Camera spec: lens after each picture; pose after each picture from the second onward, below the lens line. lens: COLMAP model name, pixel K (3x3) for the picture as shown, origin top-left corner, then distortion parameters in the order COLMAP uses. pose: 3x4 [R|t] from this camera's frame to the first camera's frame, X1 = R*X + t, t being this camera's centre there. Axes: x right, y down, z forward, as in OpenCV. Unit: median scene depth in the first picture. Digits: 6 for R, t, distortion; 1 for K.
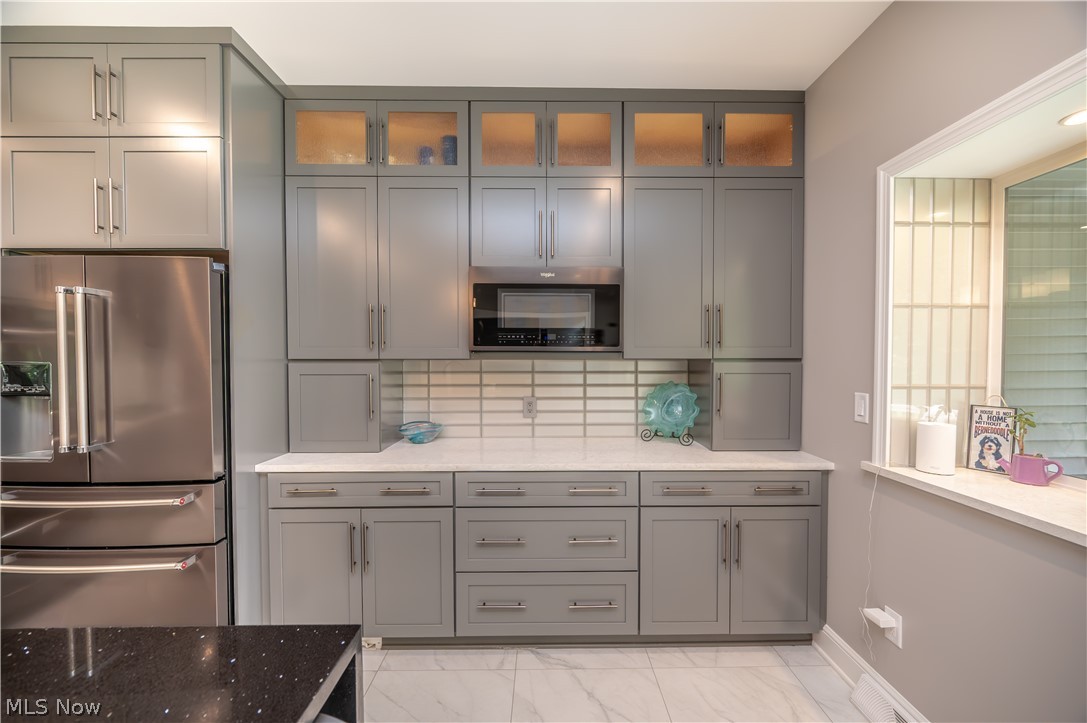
lens RADIAL K [[447.6, 0, 543.5], [0, 447.6, 361.5], [0, 0, 1]] dist [-0.000068, -0.000010]
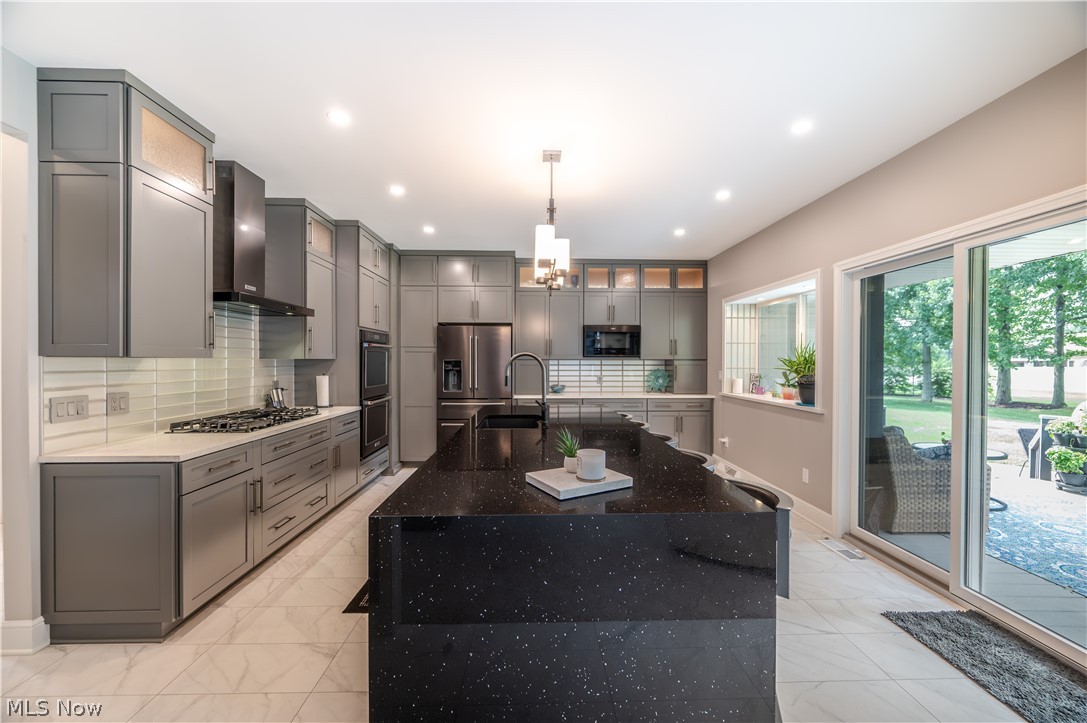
lens RADIAL K [[427.9, 0, 543.5], [0, 427.9, 361.5], [0, 0, 1]] dist [-0.000971, -0.000108]
pose [[0.999821, 0.001355, 0.018885, -0.431373], [-0.001188, 0.999960, -0.008865, 0.029199], [-0.018896, 0.008841, 0.999782, -1.486447]]
